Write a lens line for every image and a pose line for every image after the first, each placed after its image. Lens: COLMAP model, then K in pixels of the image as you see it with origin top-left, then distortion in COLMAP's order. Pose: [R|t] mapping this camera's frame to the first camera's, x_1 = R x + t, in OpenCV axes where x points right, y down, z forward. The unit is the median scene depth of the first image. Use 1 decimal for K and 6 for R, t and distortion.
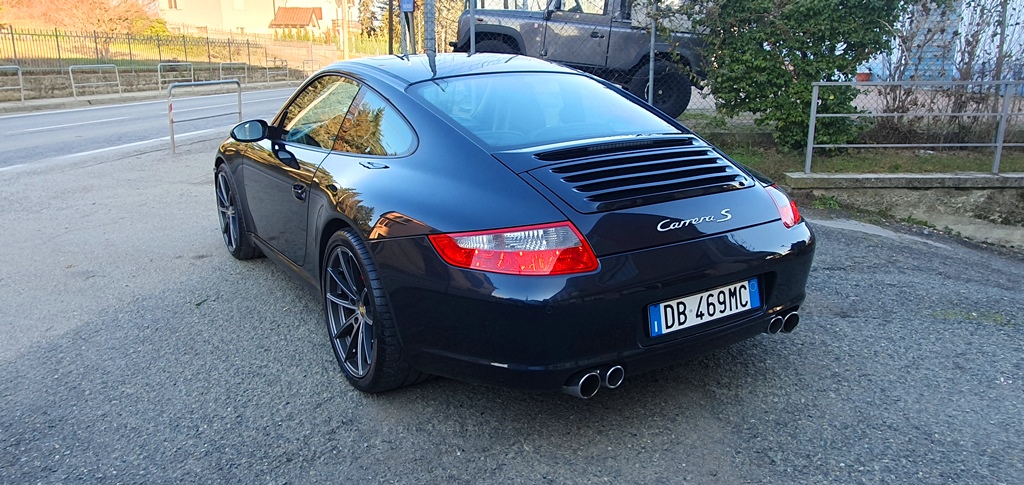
lens RADIAL K [[739.6, 0, 512.0], [0, 739.6, 242.5], [0, 0, 1]] dist [0.011837, 0.000755]
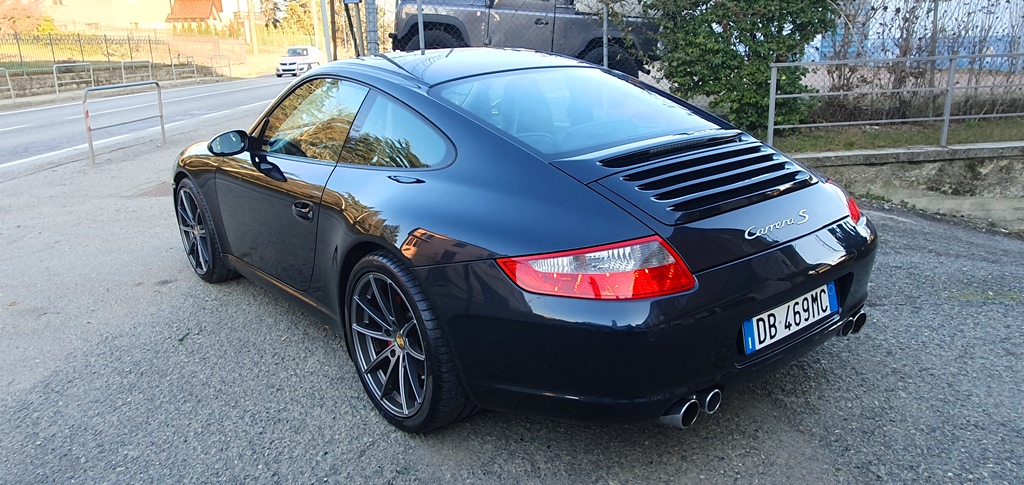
lens RADIAL K [[739.6, 0, 512.0], [0, 739.6, 242.5], [0, 0, 1]] dist [0.011837, 0.000755]
pose [[0.992607, -0.060326, 0.105317, -0.099274], [0.058500, 0.998080, 0.020342, -0.024927], [-0.106342, -0.014030, 0.994231, 0.060385]]
